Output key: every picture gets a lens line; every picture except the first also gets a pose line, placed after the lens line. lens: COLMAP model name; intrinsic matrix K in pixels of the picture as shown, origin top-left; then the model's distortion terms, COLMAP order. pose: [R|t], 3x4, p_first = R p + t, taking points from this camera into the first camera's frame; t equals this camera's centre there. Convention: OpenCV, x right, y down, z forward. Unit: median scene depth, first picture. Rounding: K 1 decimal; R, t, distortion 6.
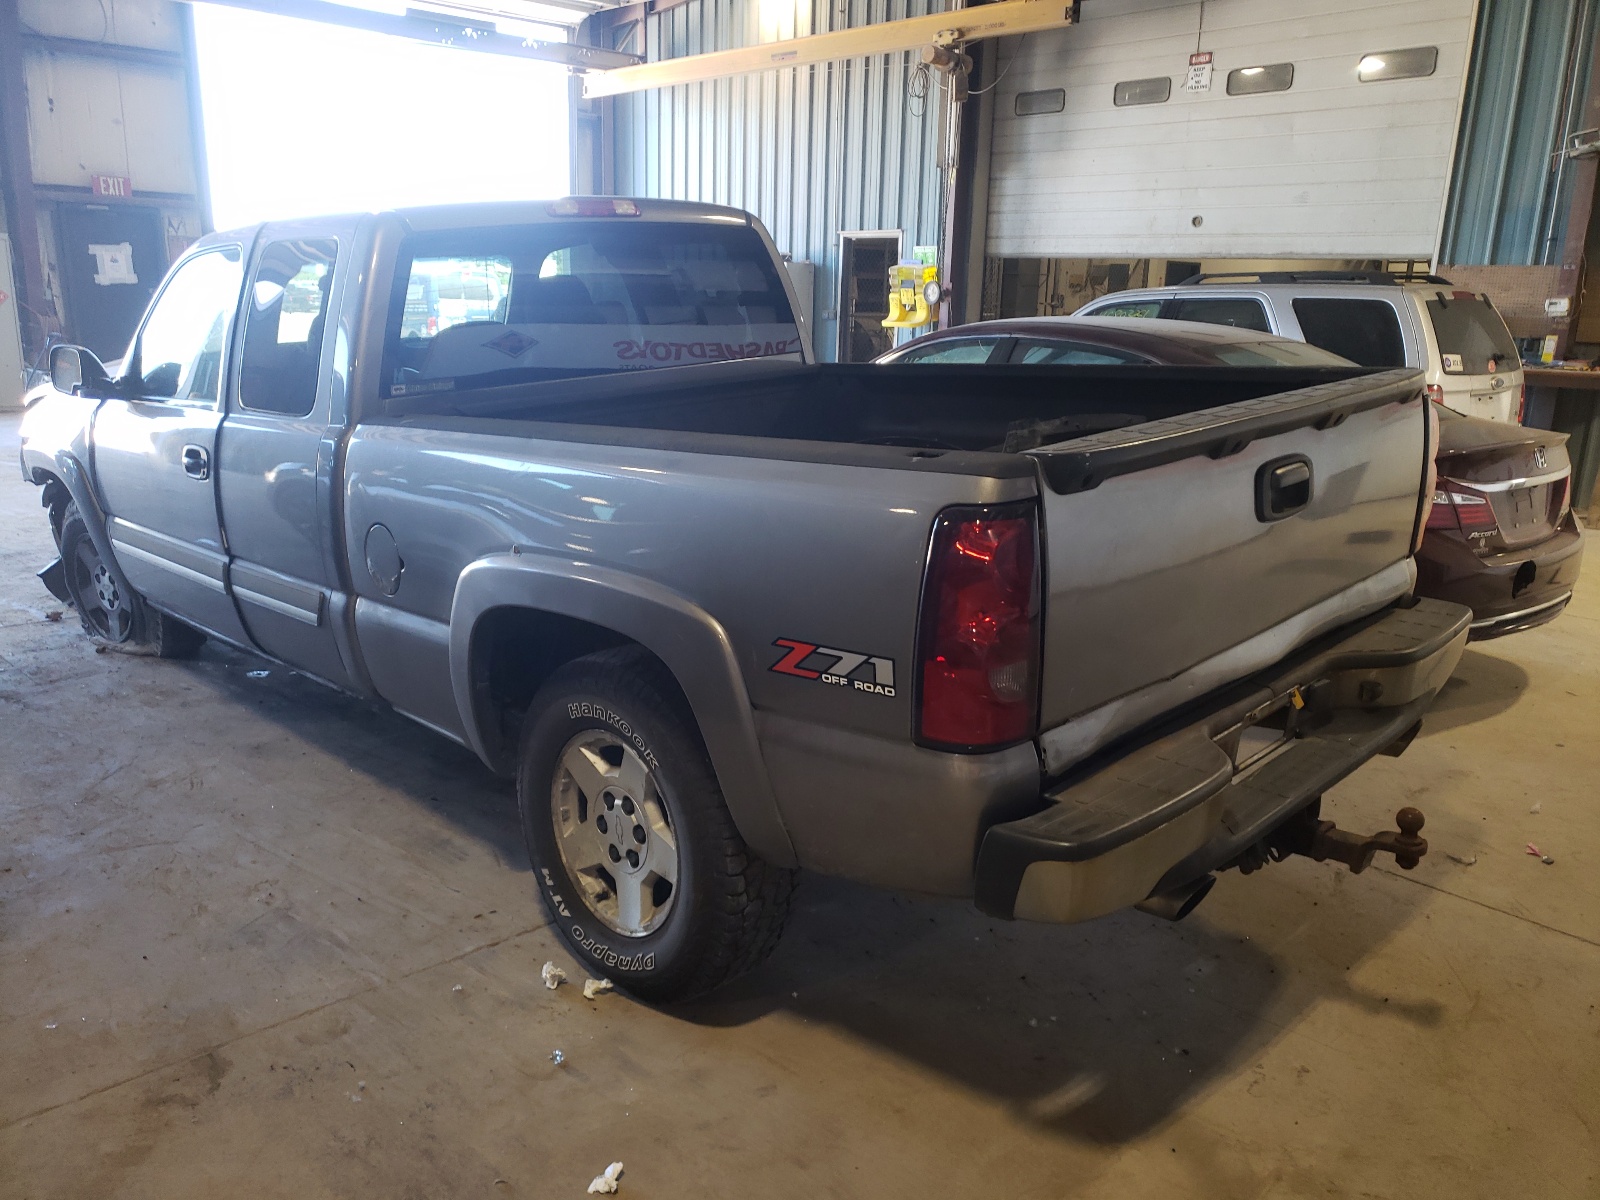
lens RADIAL K [[1180.6, 0, 798.0], [0, 1180.6, 607.3], [0, 0, 1]] dist [0.001673, 0.003442]
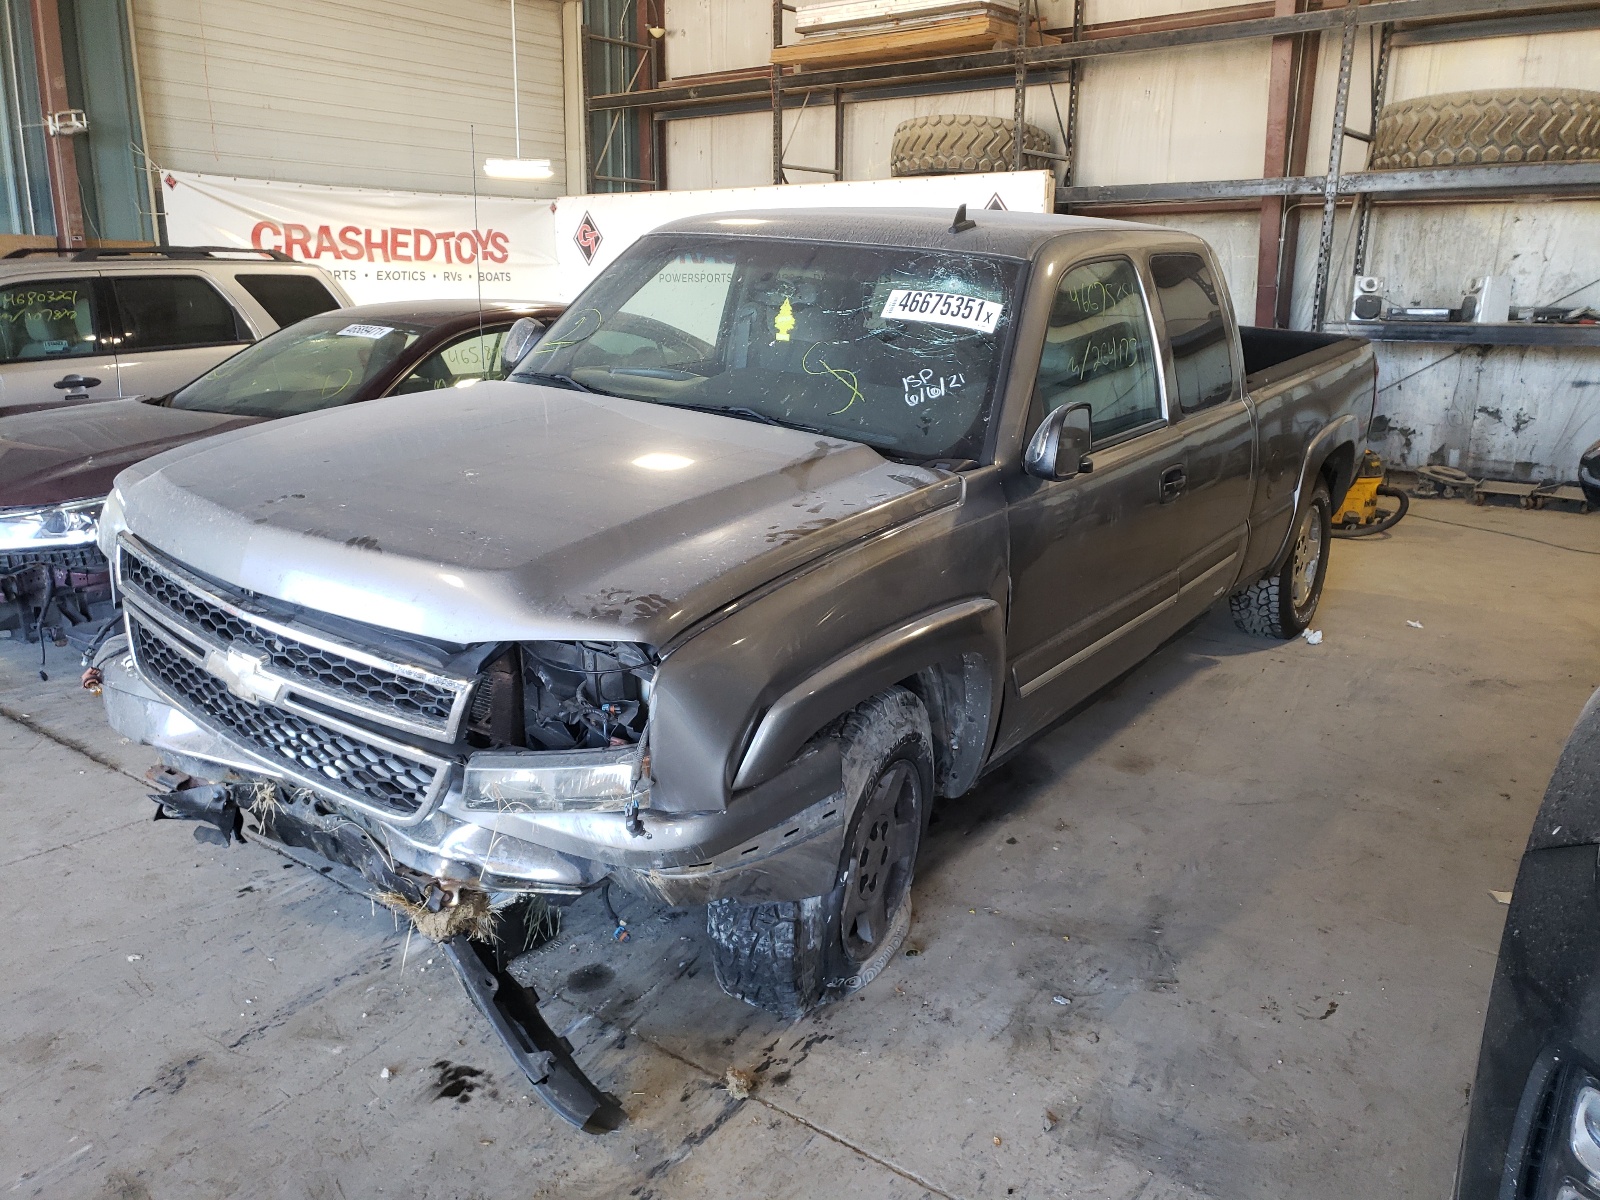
lens RADIAL K [[1180.6, 0, 798.0], [0, 1180.6, 607.3], [0, 0, 1]] dist [0.001673, 0.003442]
pose [[-0.113976, -0.285165, 0.951678, -1.564182], [0.246899, 0.919737, 0.305164, -0.433685], [-0.962315, 0.269750, -0.034421, 1.504678]]
